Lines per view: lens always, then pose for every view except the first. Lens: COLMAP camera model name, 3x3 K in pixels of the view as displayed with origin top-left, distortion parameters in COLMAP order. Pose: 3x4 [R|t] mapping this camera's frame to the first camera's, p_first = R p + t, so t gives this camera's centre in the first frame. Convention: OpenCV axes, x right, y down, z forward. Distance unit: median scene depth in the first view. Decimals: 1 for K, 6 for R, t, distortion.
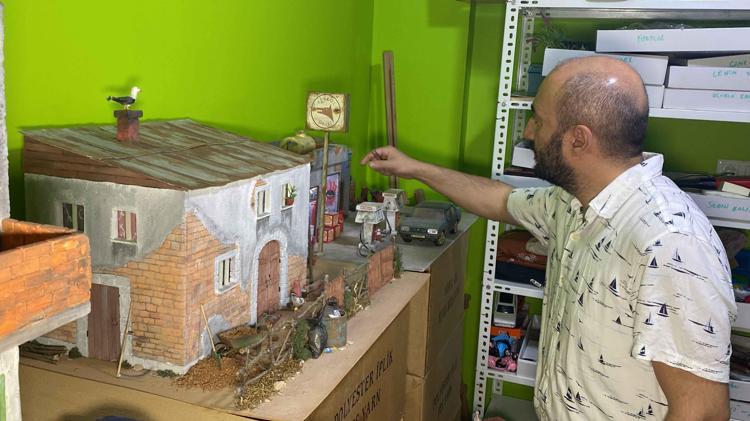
lens RADIAL K [[643.7, 0, 371.7], [0, 643.7, 202.3], [0, 0, 1]] dist [0.141492, 0.002212]
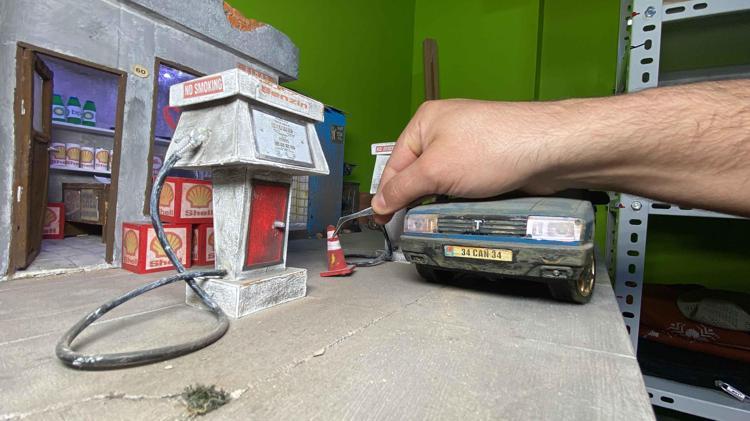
lens RADIAL K [[352.4, 0, 371.5], [0, 352.4, 212.8], [0, 0, 1]] dist [-0.003436, -0.006039]
pose [[0.978923, -0.000065, -0.204228, 0.050133], [-0.033458, 0.986438, -0.160686, 0.048393], [0.201469, 0.164133, 0.965645, 0.718597]]
